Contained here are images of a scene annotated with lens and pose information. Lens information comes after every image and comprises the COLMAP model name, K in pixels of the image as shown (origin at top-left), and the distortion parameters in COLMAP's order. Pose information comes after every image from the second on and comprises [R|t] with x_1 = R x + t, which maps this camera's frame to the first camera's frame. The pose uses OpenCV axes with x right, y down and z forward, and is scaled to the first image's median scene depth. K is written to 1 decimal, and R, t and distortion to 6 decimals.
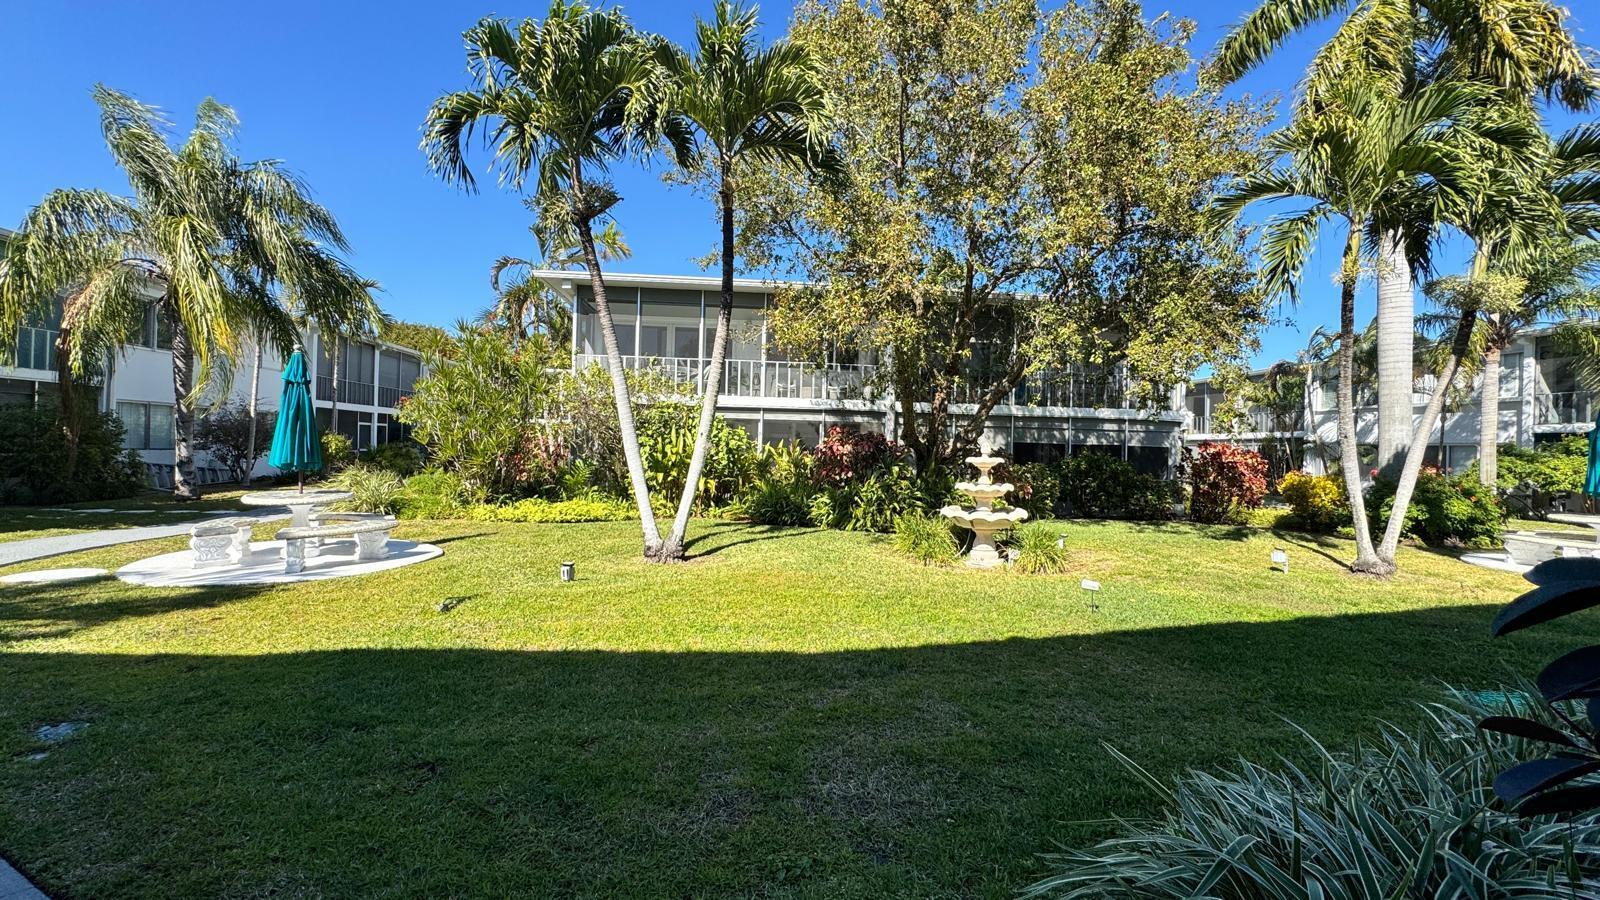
lens RADIAL K [[643.7, 0, 803.1], [0, 643.7, 449.0], [0, 0, 1]] dist [-0.003237, 0.000775]
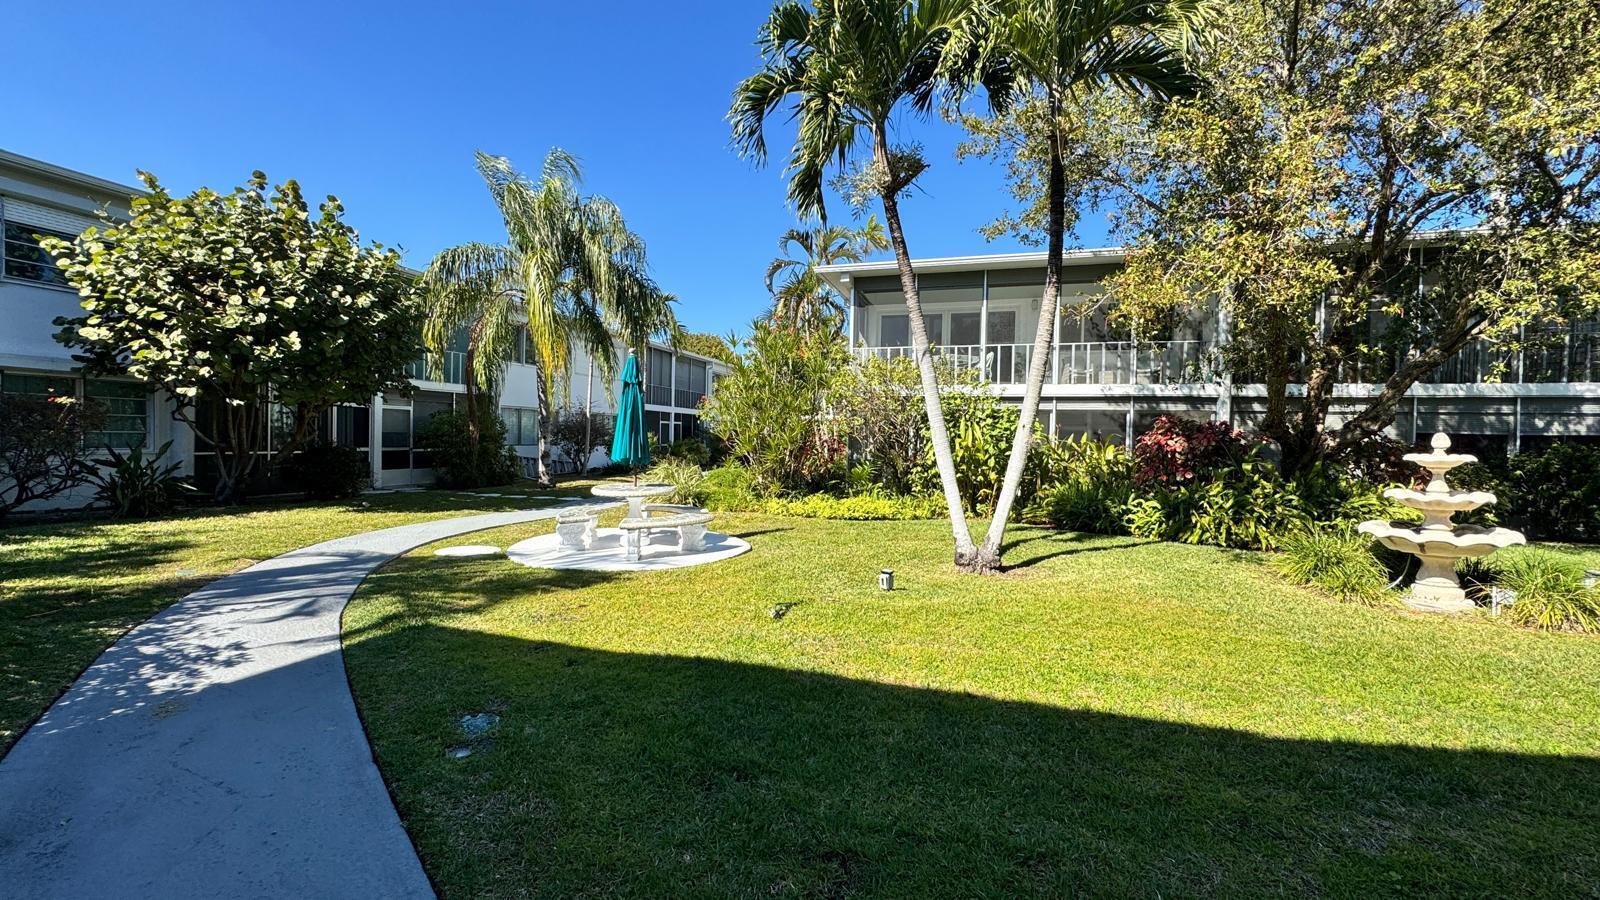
lens RADIAL K [[643.7, 0, 799.2], [0, 643.7, 453.3], [0, 0, 1]] dist [-0.003237, 0.000775]
pose [[0.928221, 0.002014, -0.372024, -0.099572], [0.003795, 0.999882, 0.014881, -0.000864], [0.372010, -0.015225, 0.928104, 0.080828]]
